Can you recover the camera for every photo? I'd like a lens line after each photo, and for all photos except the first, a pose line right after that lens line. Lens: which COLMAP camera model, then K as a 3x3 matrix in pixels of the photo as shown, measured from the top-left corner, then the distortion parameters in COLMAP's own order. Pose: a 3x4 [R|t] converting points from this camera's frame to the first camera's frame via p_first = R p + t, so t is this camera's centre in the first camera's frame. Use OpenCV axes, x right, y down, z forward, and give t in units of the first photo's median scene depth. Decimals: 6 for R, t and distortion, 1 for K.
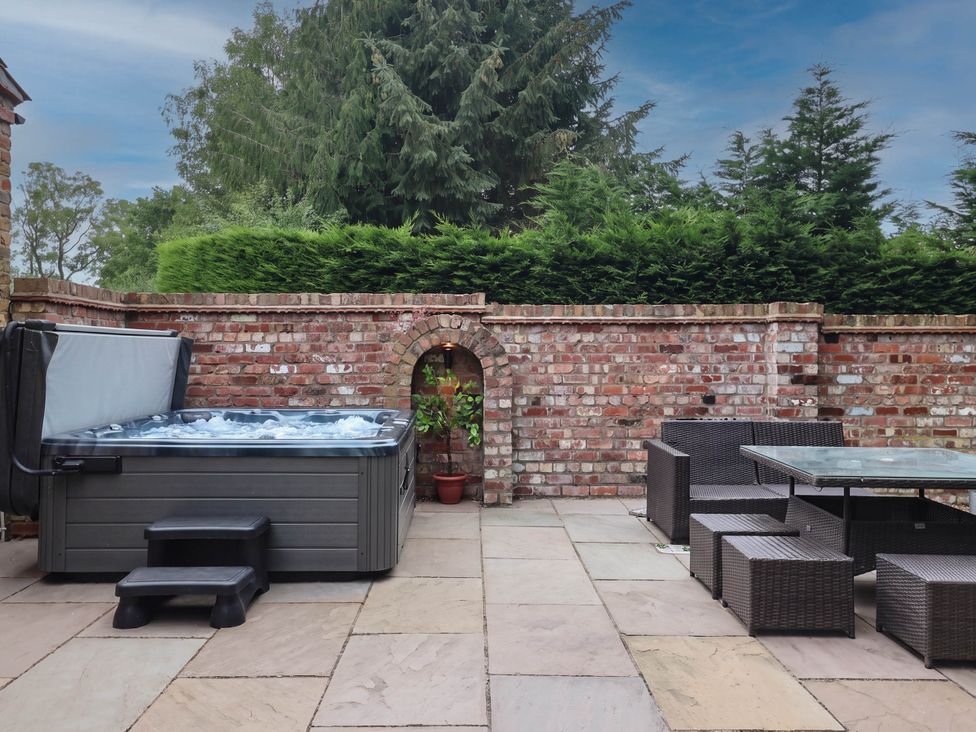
lens RADIAL K [[782.4, 0, 487.4], [0, 782.4, 363.4], [0, 0, 1]] dist [-0.002643, -0.001387]
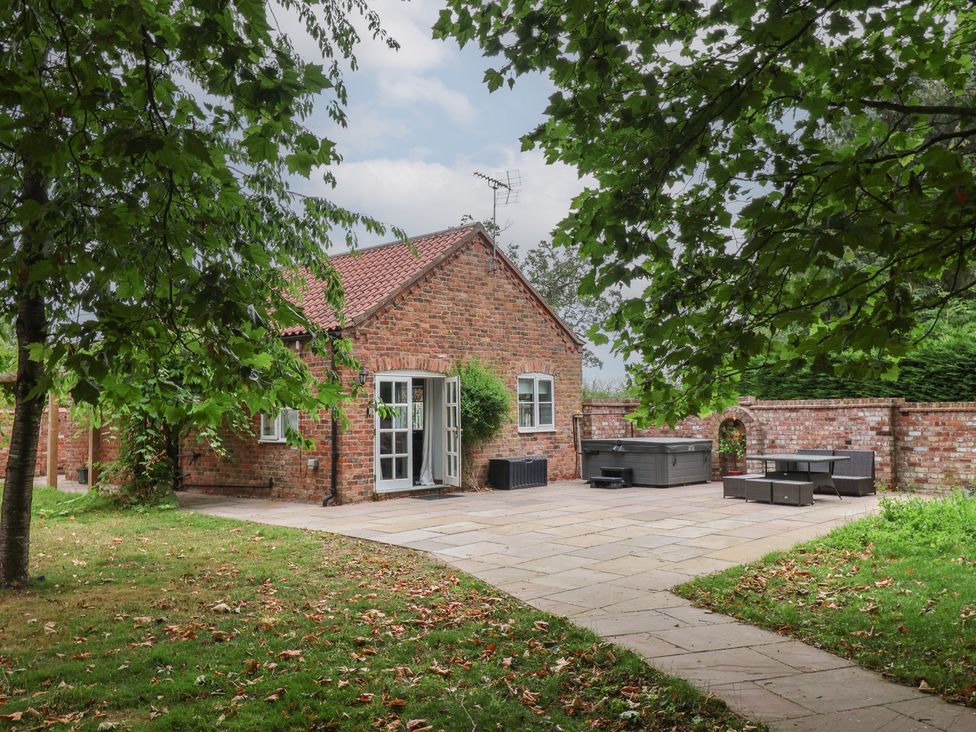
lens RADIAL K [[782.4, 0, 487.5], [0, 782.4, 366.1], [0, 0, 1]] dist [-0.002643, -0.001387]
pose [[0.715486, -0.050974, -0.696765, 1.110046], [-0.005924, 0.996856, -0.079011, 0.012259], [0.698602, 0.060659, 0.712935, -1.294969]]
